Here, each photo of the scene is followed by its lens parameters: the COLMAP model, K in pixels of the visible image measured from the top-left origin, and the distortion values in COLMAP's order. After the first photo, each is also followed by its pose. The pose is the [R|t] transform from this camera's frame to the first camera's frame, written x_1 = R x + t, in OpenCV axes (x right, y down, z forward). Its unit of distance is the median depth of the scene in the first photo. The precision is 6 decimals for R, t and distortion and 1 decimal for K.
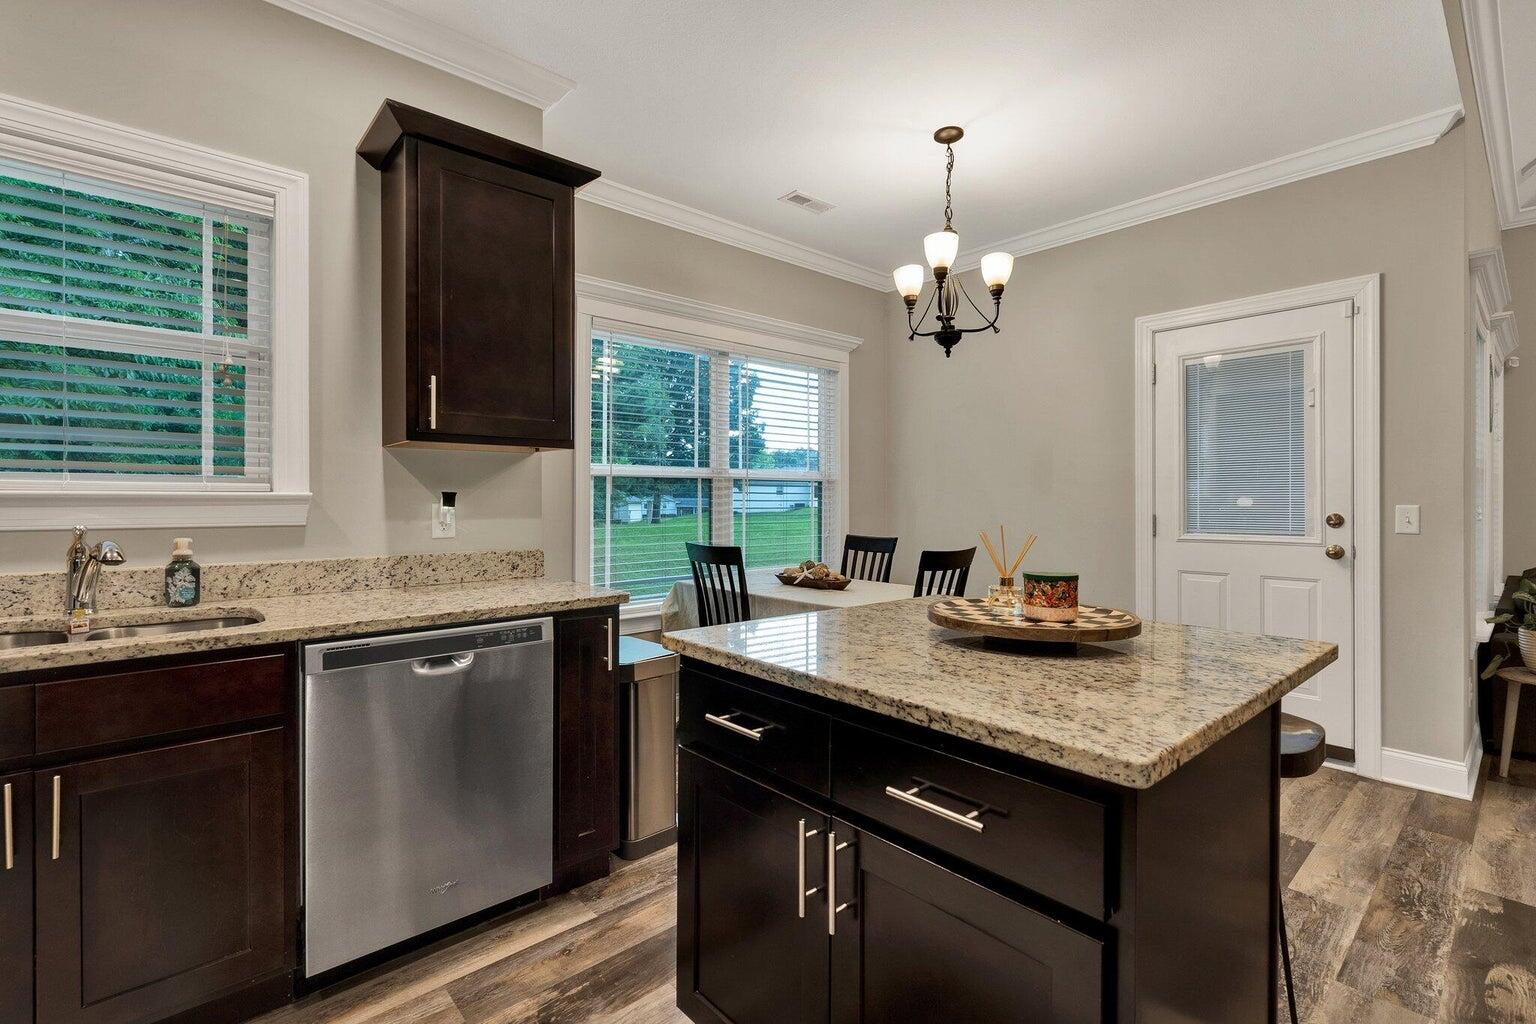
lens RADIAL K [[702.0, 0, 769.1], [0, 702.0, 506.0], [0, 0, 1]] dist [-0.002665, -0.000368]
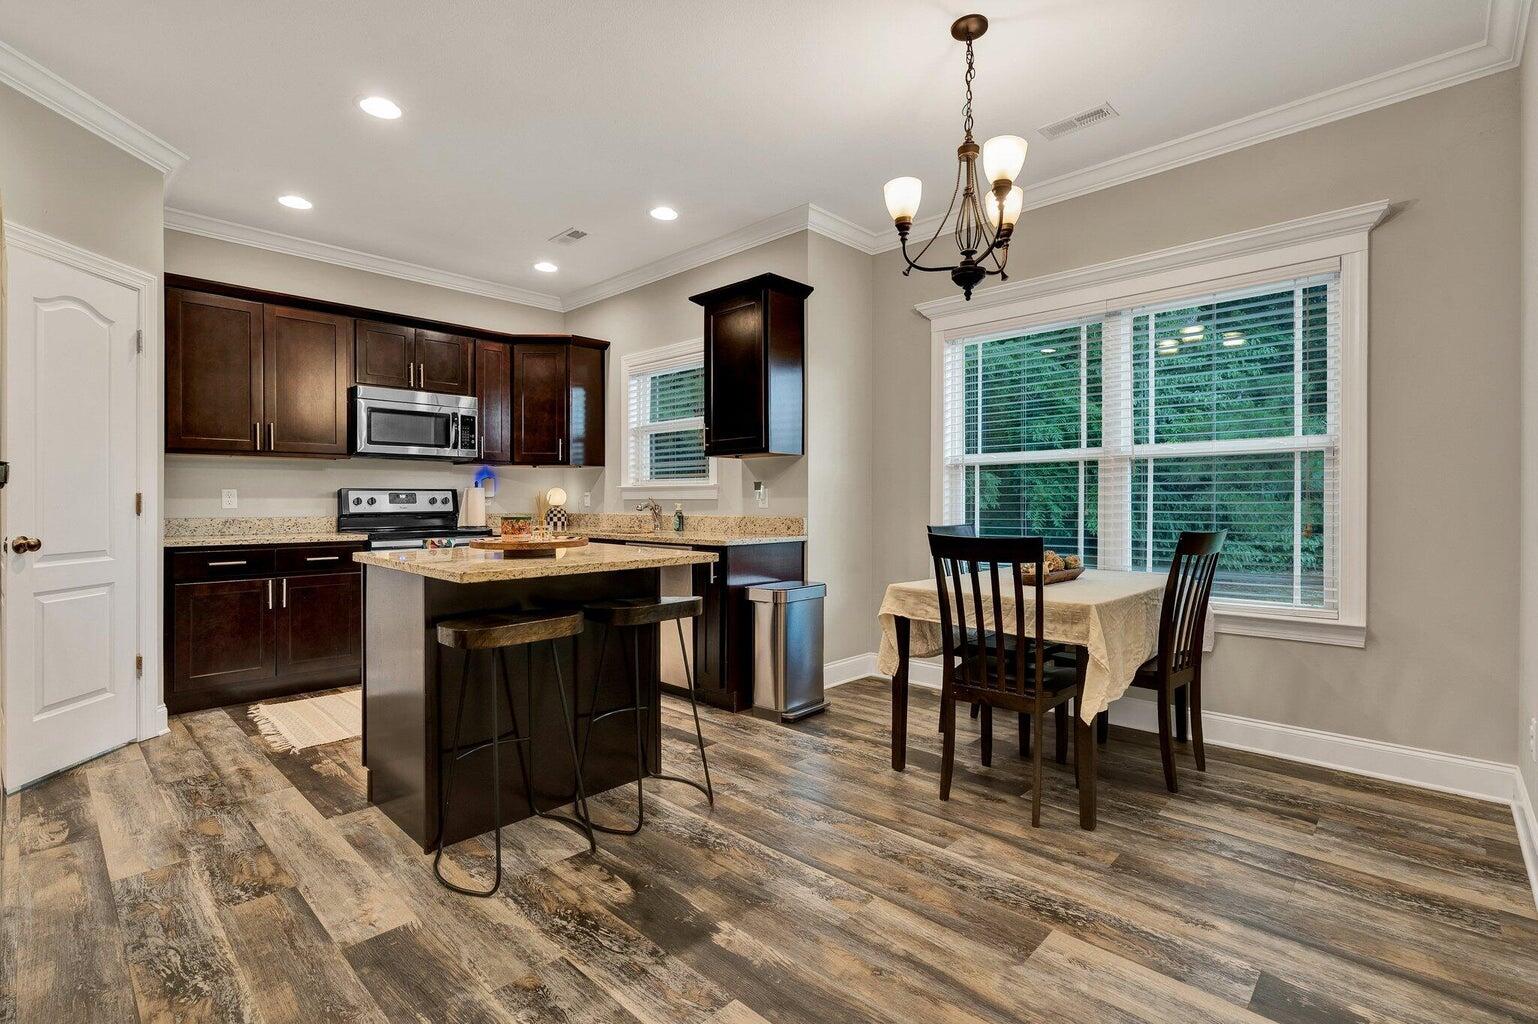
lens RADIAL K [[715.0, 0, 771.6], [0, 715.0, 501.1], [0, 0, 1]] dist [-0.001510, -0.000060]
pose [[0.080365, 0.003317, -0.996760, 1.278395], [-0.004700, 0.999985, 0.002949, 0.021721], [0.996754, 0.004448, 0.080379, 0.841363]]
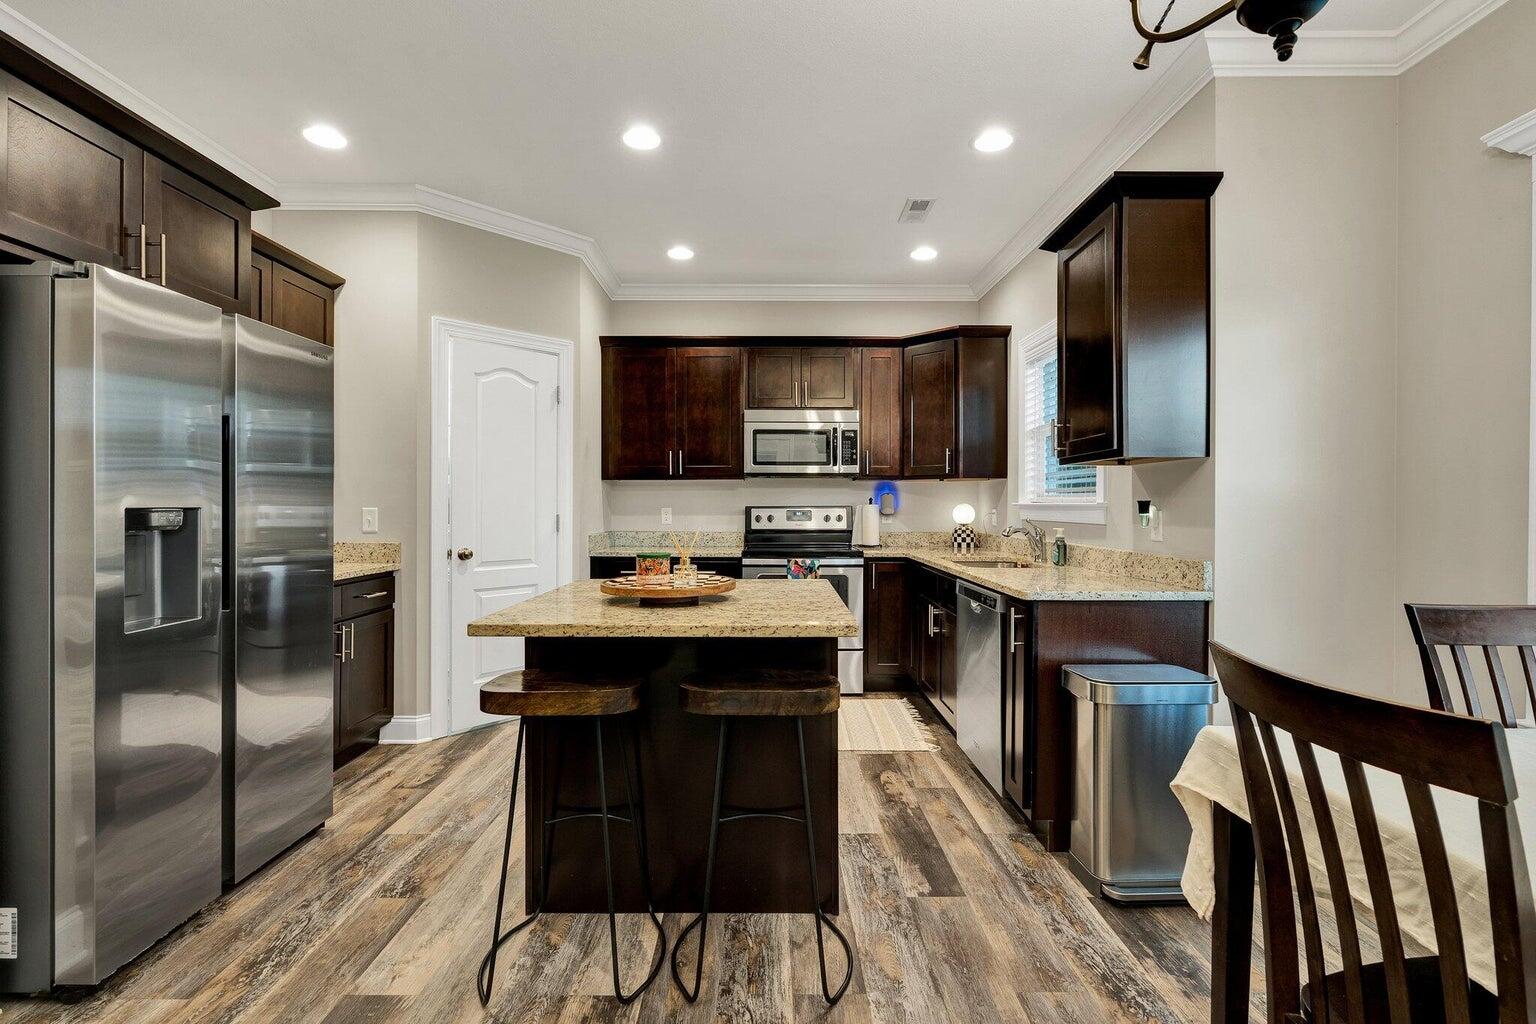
lens RADIAL K [[702.0, 0, 769.1], [0, 702.0, 506.0], [0, 0, 1]] dist [-0.002665, -0.000368]
pose [[-0.668504, 0.003625, -0.743700, 0.772898], [-0.003695, 0.999960, 0.008195, -0.017889], [0.743699, 0.008226, -0.668463, 1.241392]]
